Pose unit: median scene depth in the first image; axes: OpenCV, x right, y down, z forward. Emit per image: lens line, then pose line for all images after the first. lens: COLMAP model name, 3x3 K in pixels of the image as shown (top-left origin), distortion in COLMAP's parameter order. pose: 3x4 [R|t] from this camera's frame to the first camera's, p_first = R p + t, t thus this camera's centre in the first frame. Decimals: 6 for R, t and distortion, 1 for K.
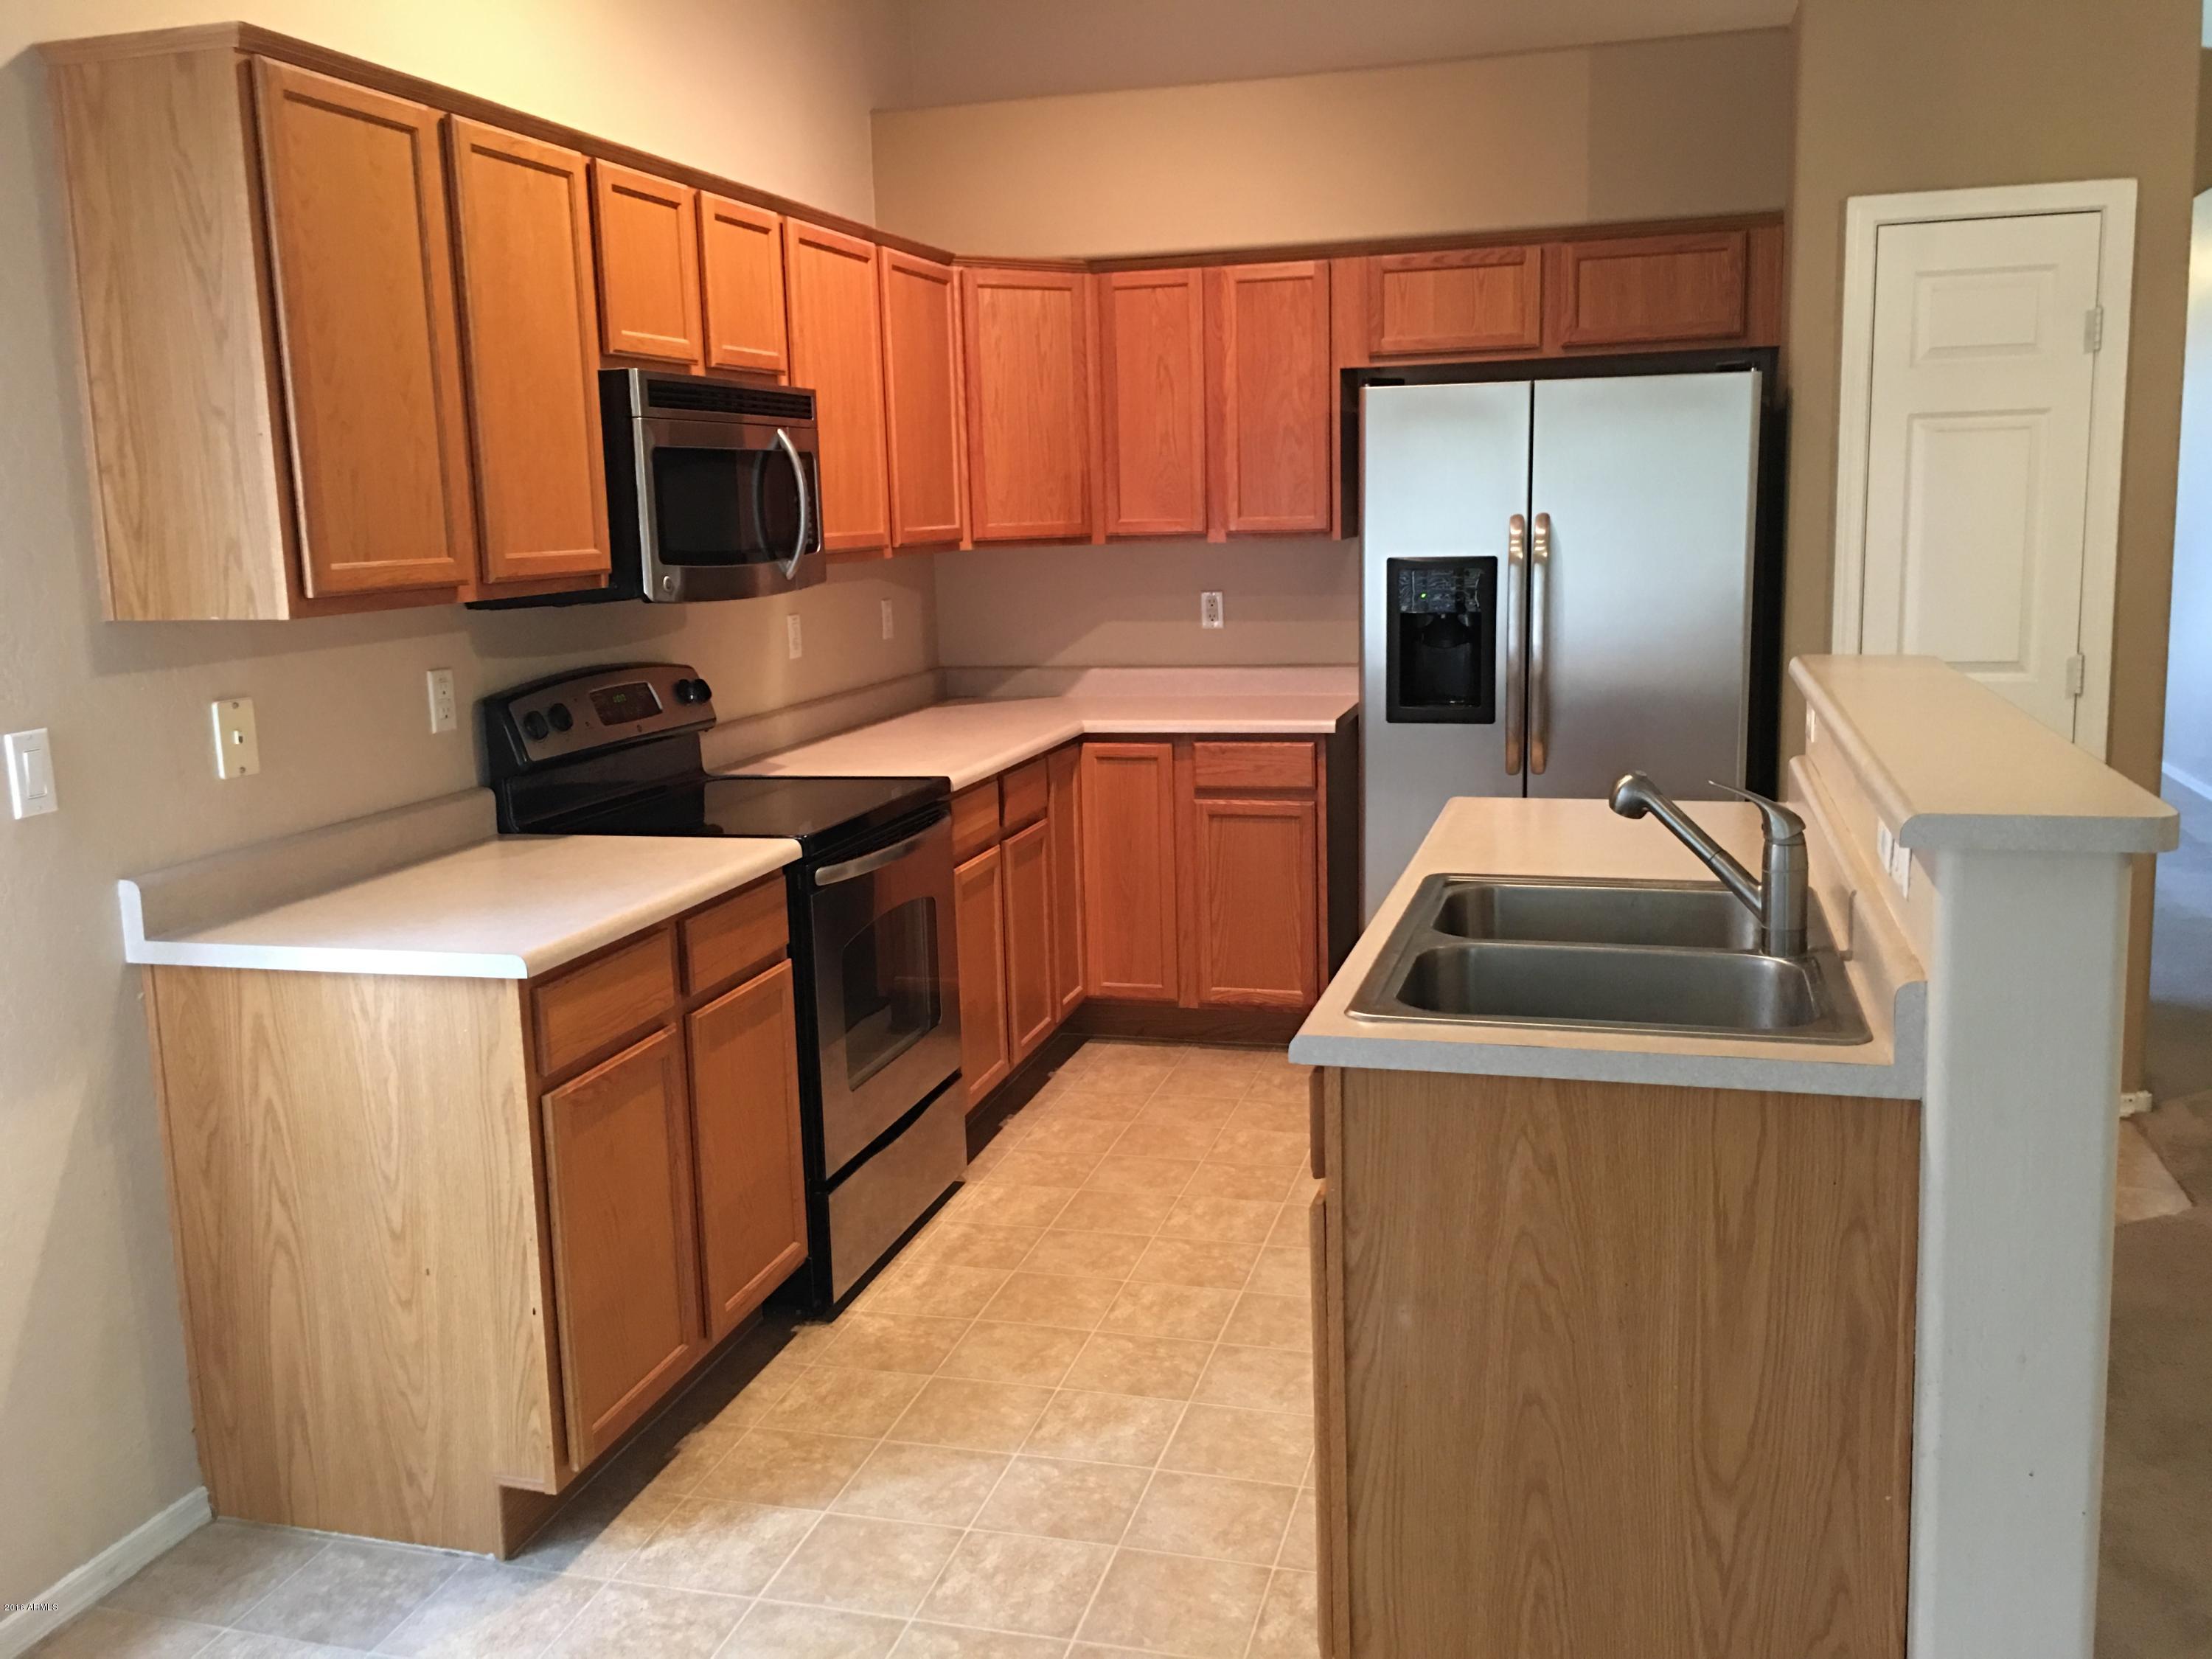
lens RADIAL K [[1875.9, 0, 1105.9], [0, 1875.9, 806.4], [0, 0, 1]] dist [0.074183, -0.122517]
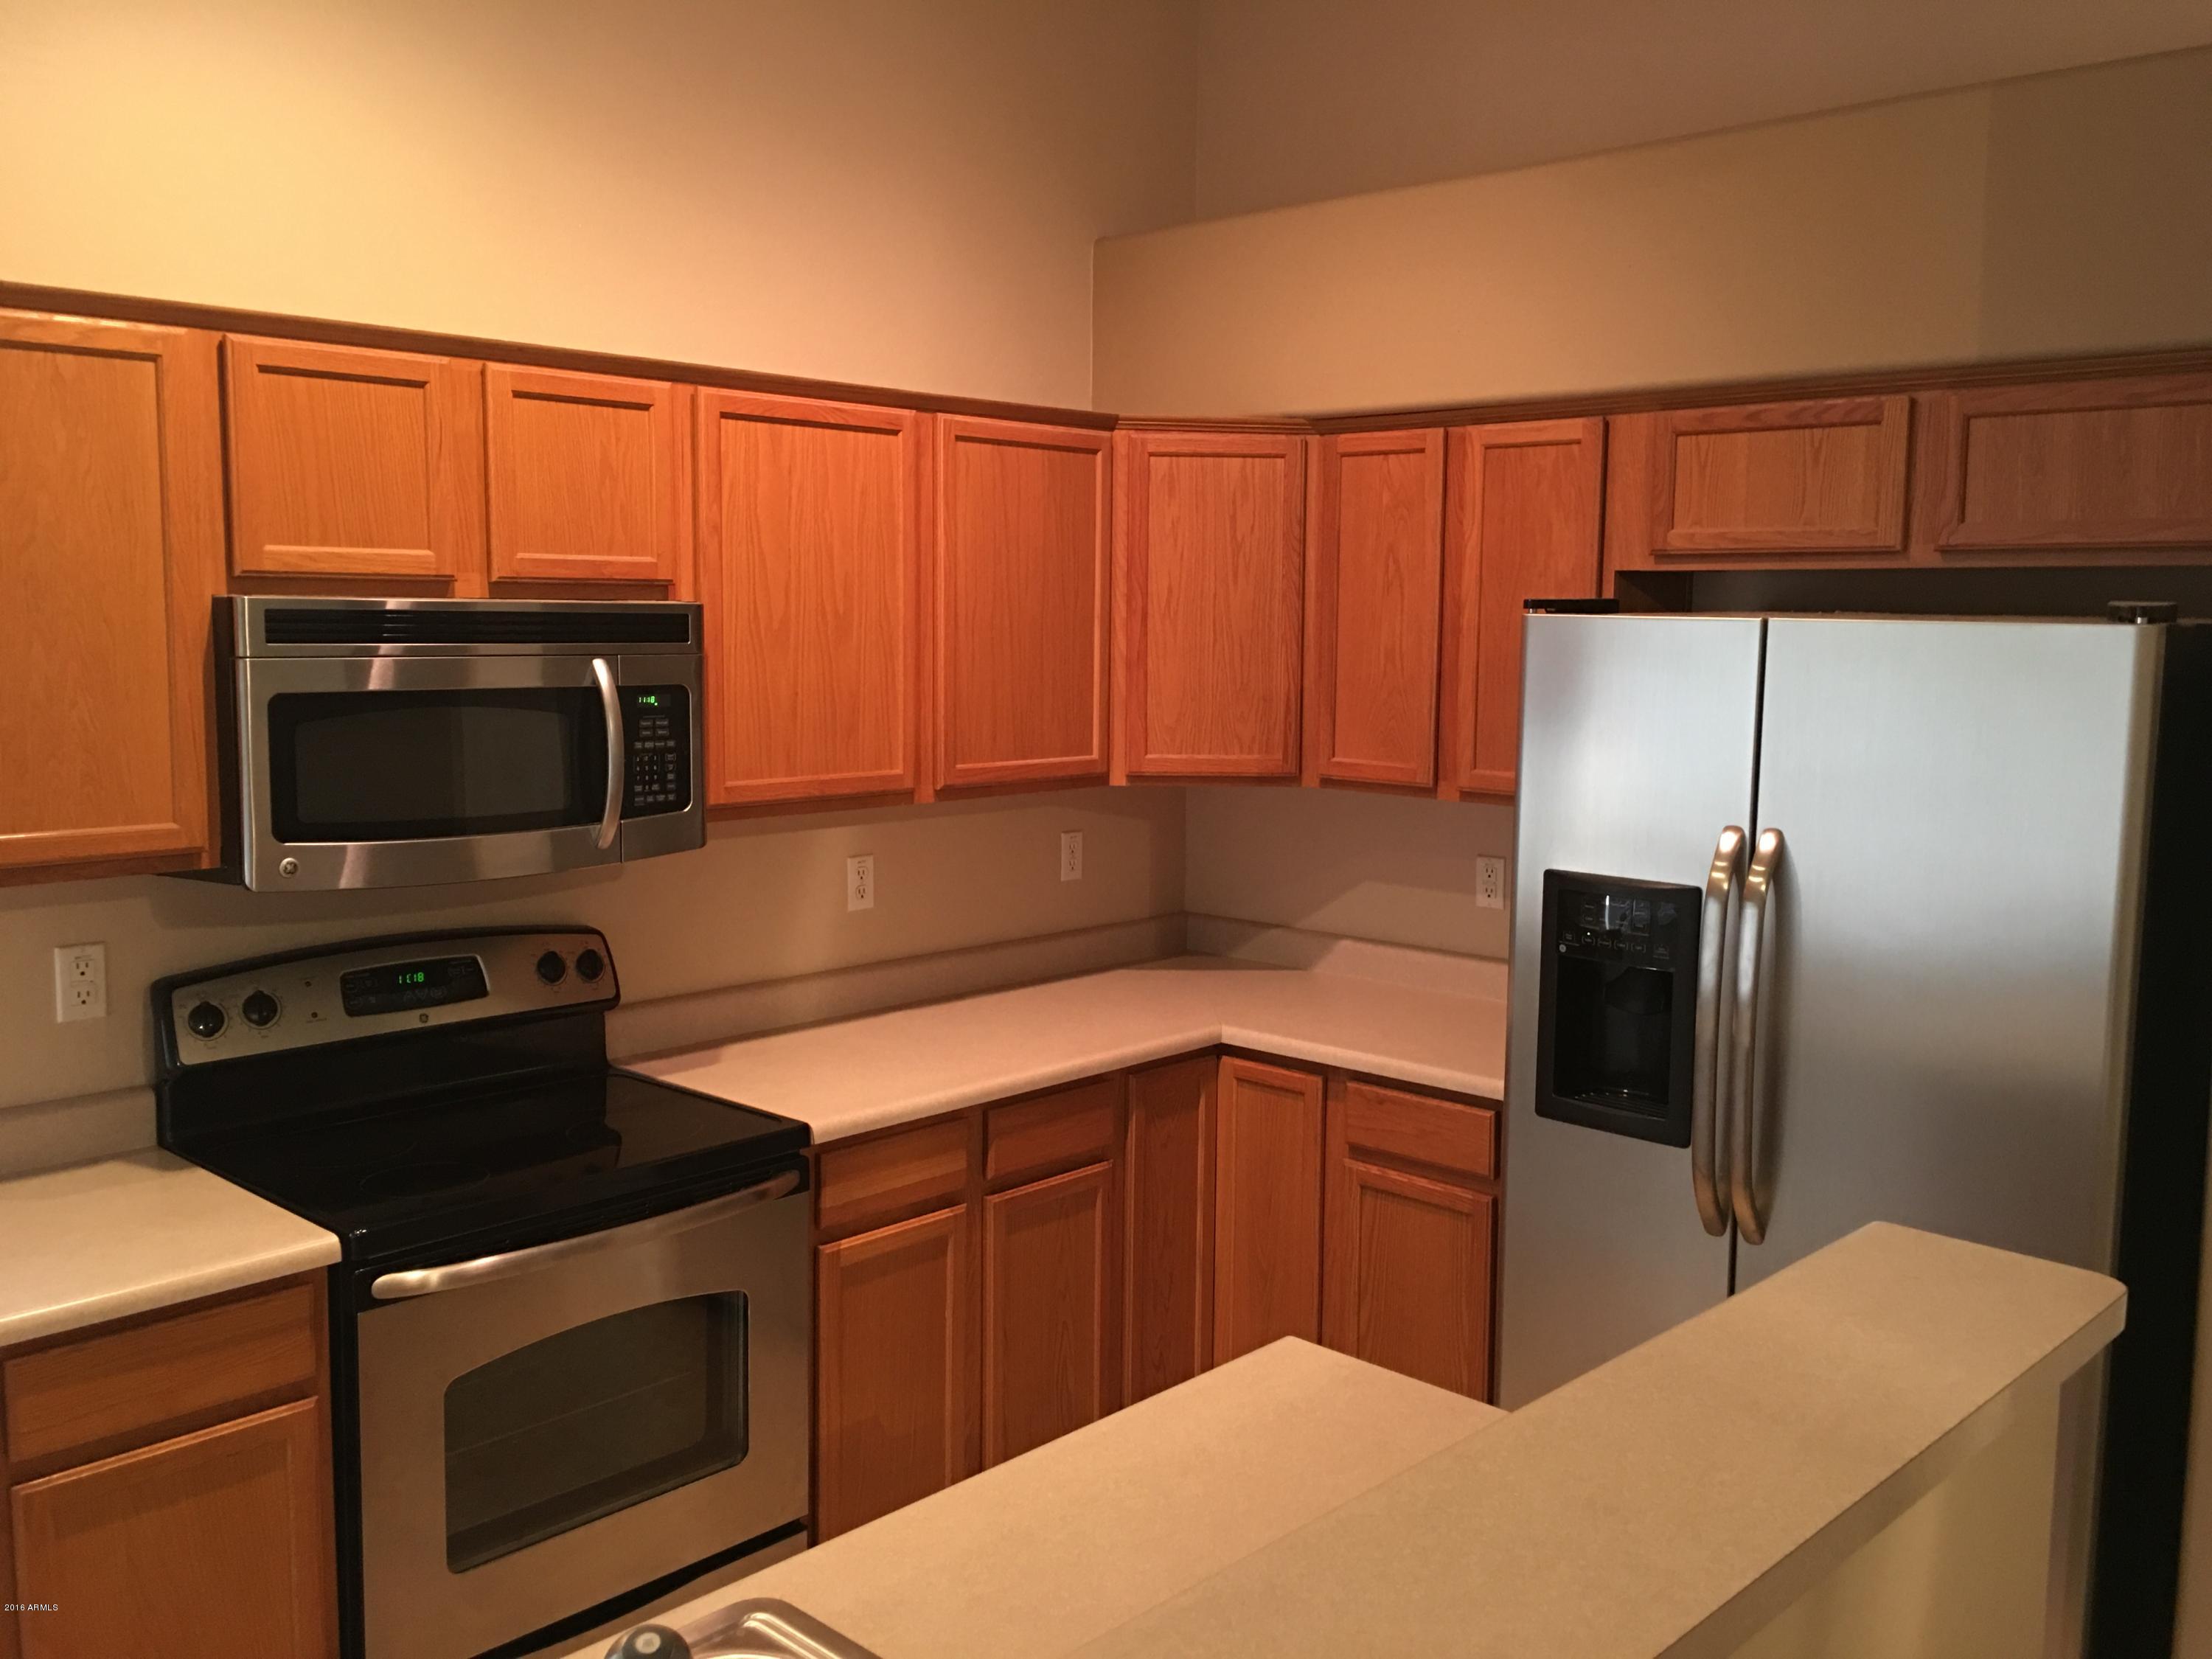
lens RADIAL K [[1875.9, 0, 1105.9], [0, 1875.9, 806.4], [0, 0, 1]] dist [0.074183, -0.122517]
pose [[0.885766, 0.085904, -0.456113, 0.292959], [-0.110430, 0.993508, -0.027336, -0.111955], [0.450803, 0.074582, 0.889502, 0.322231]]
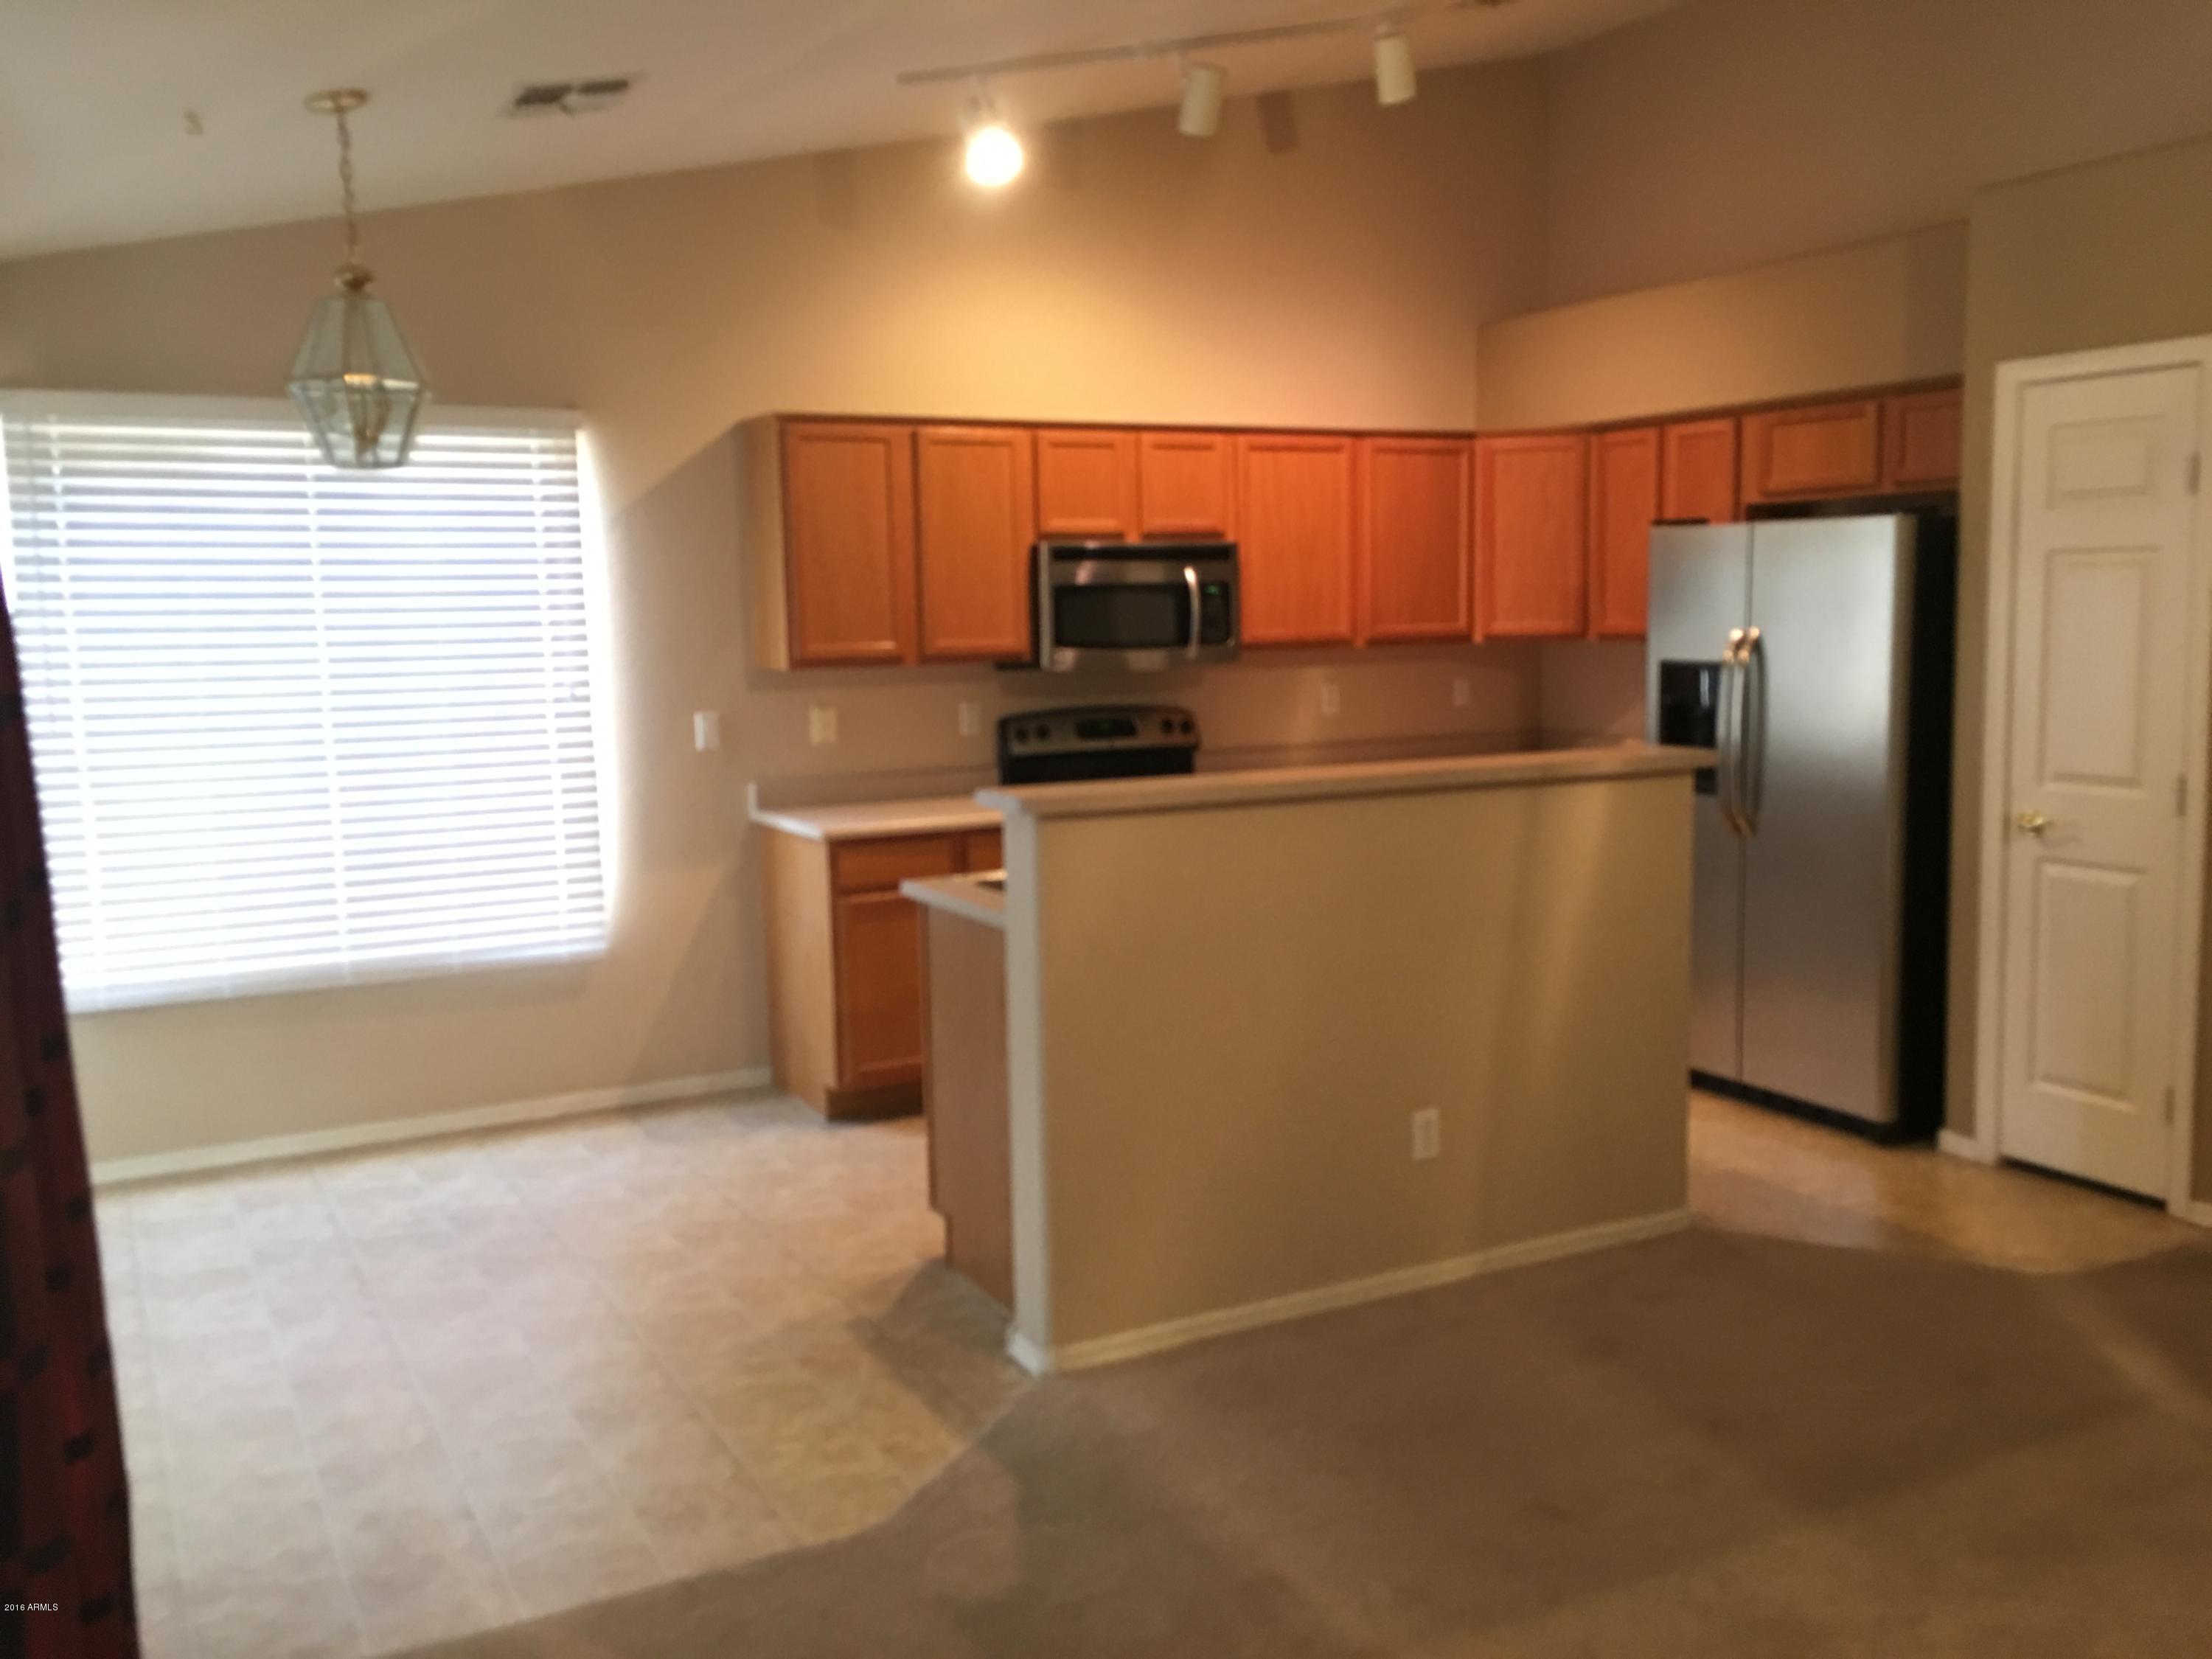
lens RADIAL K [[1843.3, 0, 1090.3], [0, 1843.3, 812.3], [0, 0, 1]] dist [0.073144, -0.097652]
pose [[0.687930, 0.098518, -0.719059, 0.748934], [-0.117414, 0.992800, 0.023693, -0.013803], [0.716216, 0.068129, 0.694545, -0.132787]]
